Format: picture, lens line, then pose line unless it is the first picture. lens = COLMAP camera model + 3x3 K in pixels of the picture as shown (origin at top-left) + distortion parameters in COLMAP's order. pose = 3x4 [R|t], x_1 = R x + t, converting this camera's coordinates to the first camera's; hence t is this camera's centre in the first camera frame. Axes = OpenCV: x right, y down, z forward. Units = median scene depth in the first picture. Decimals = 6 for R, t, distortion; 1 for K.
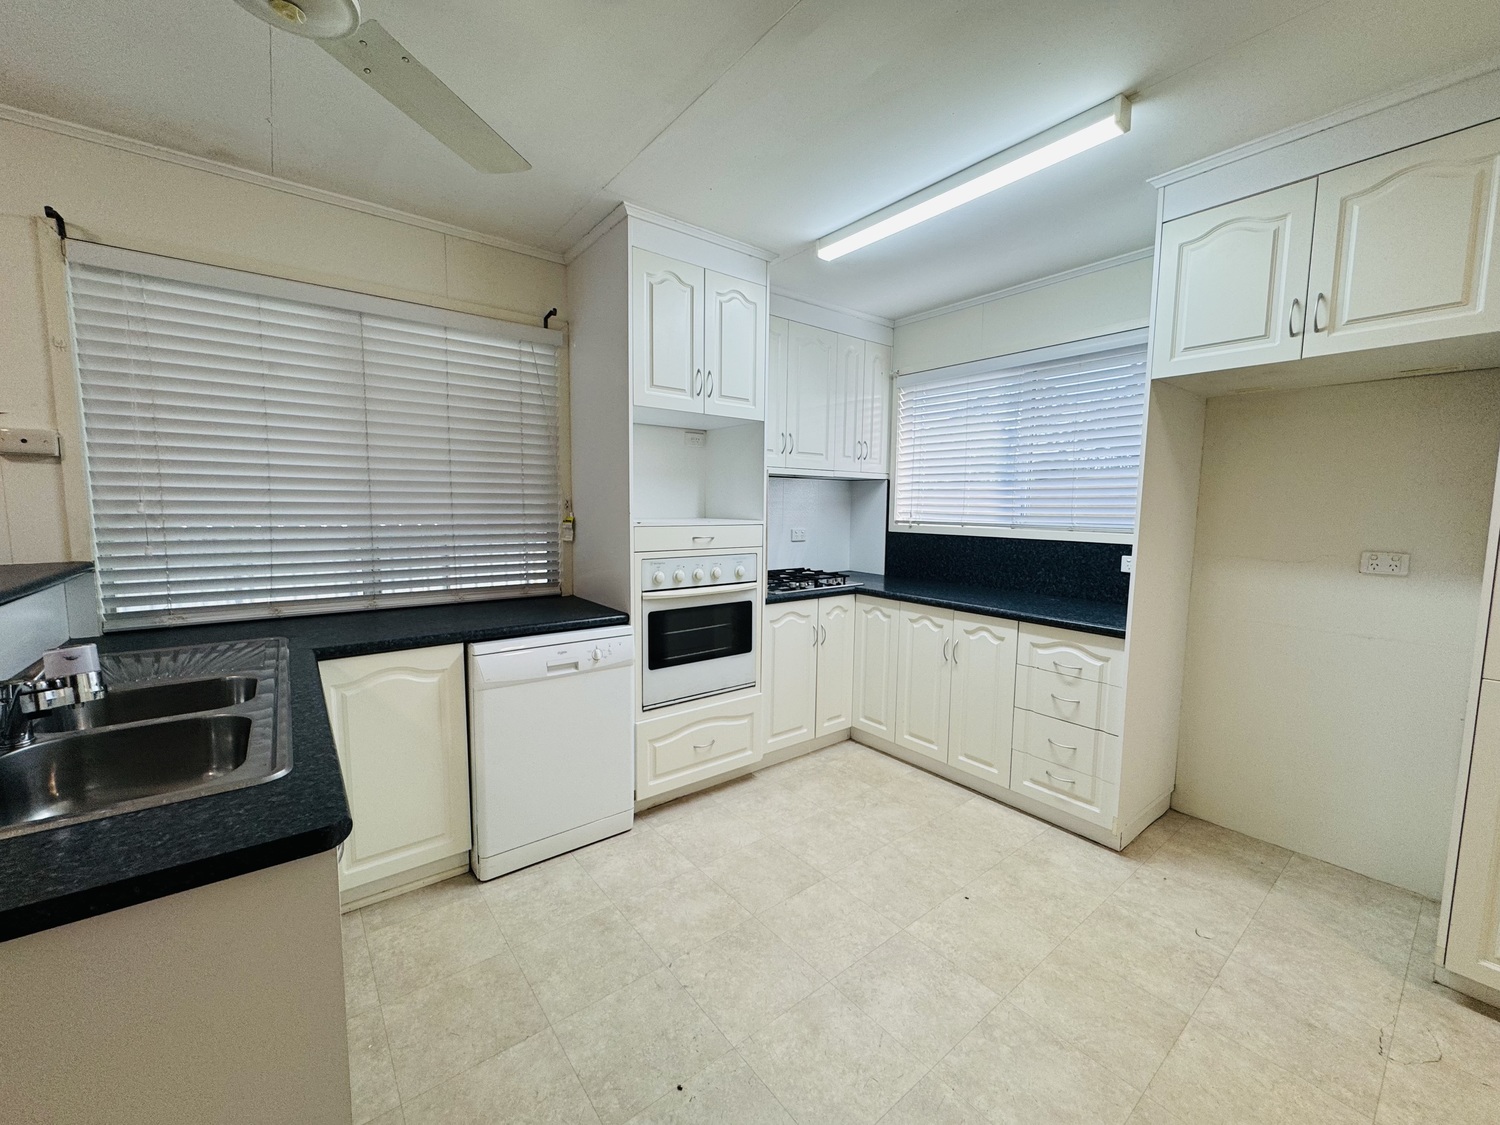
lens RADIAL K [[600.5, 0, 750.0], [0, 600.5, 562.5], [0, 0, 1]] dist [-0.000031, 0.000305]
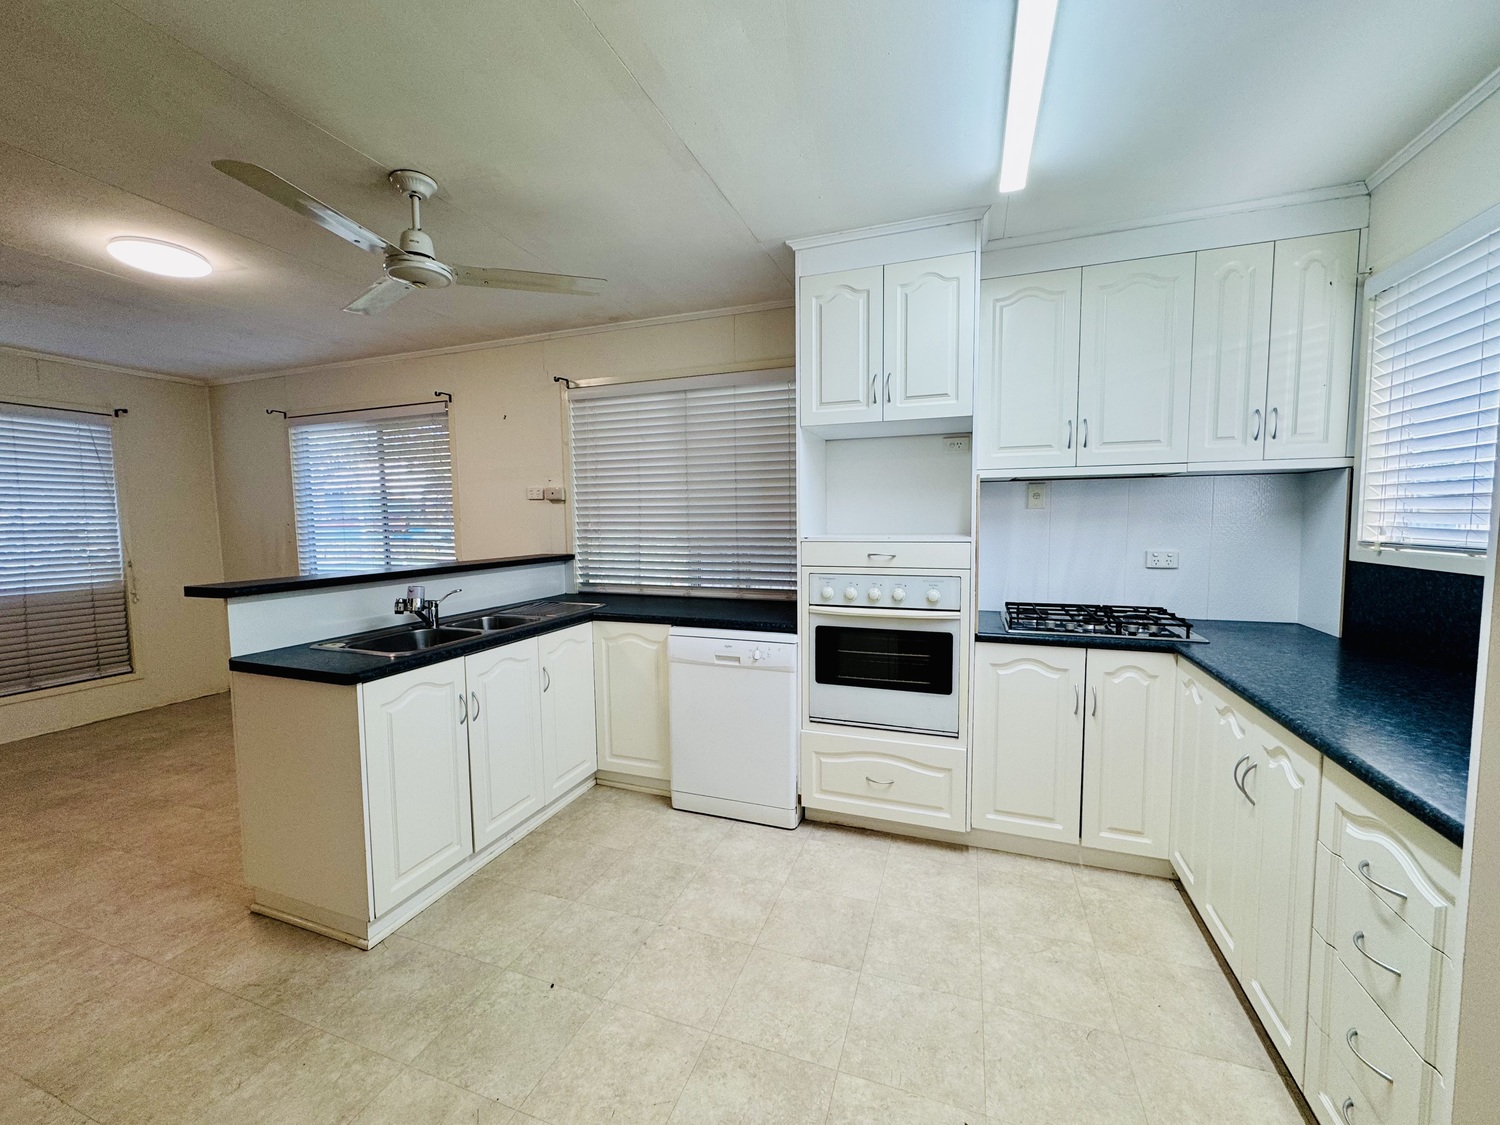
lens RADIAL K [[600.5, 0, 750.0], [0, 600.5, 562.5], [0, 0, 1]] dist [-0.000031, 0.000305]
pose [[0.524240, 0.048301, -0.850200, 0.620179], [-0.067221, 0.997622, 0.015227, -0.031484], [0.848913, 0.049169, 0.526240, 0.355178]]
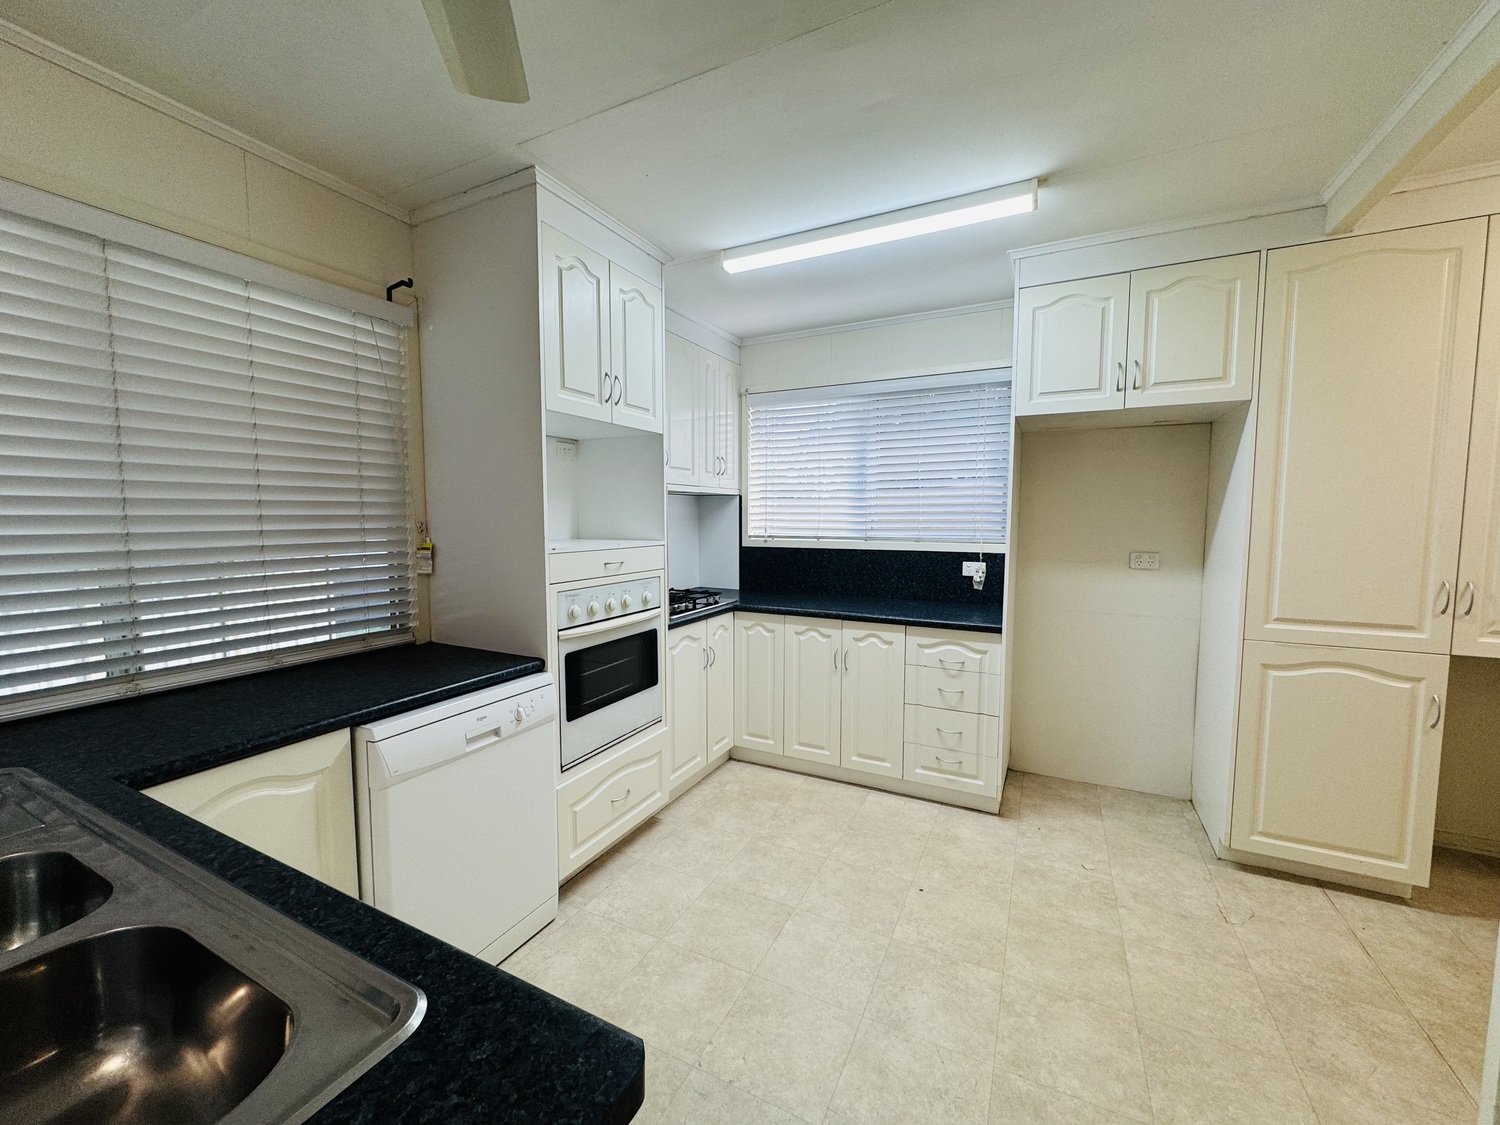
lens RADIAL K [[599.4, 0, 750.0], [0, 599.4, 562.5], [0, 0, 1]] dist [0.000696, -0.000264]
pose [[0.905408, -0.044437, 0.422210, -0.277913], [0.051324, 0.998670, -0.004953, -0.027977], [-0.421428, 0.026154, 0.906484, 0.119050]]
